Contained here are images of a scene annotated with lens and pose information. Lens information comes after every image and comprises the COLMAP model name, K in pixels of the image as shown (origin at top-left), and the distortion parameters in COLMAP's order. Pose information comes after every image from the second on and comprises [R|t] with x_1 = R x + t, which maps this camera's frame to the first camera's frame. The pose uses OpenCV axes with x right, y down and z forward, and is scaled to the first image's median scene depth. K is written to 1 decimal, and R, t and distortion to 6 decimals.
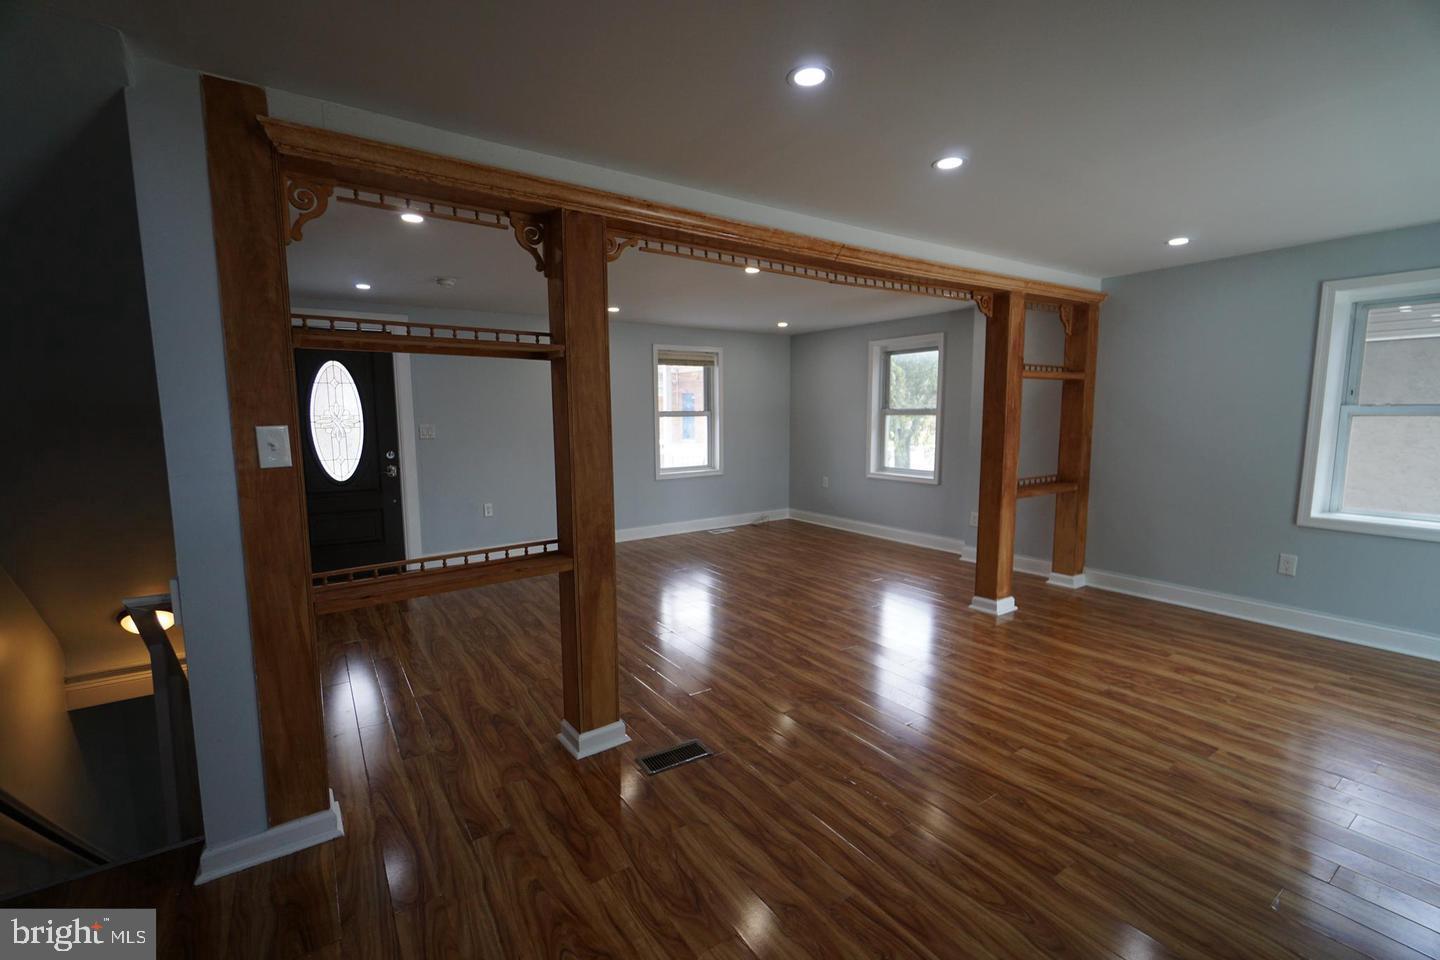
lens RADIAL K [[620.6, 0, 709.7], [0, 620.6, 479.8], [0, 0, 1]] dist [-0.011114, 0.006348]
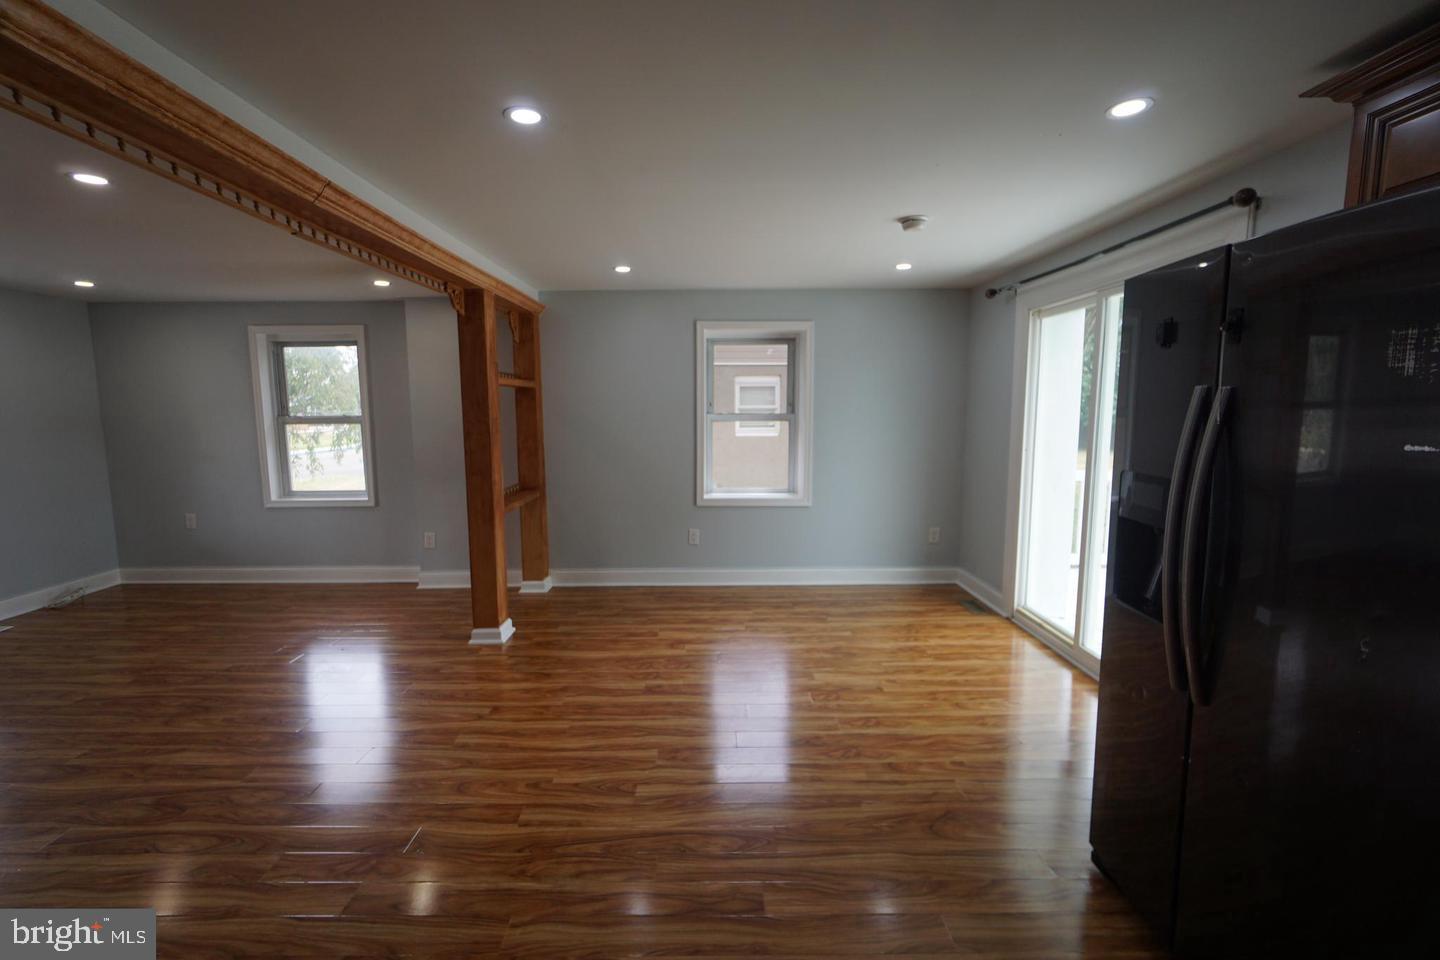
lens RADIAL K [[620.6, 0, 709.7], [0, 620.6, 479.8], [0, 0, 1]] dist [-0.011114, 0.006348]
pose [[0.560347, -0.091643, 0.823173, -0.098905], [0.093210, 0.994524, 0.047270, -0.037417], [-0.822997, 0.050240, 0.565820, 0.218538]]
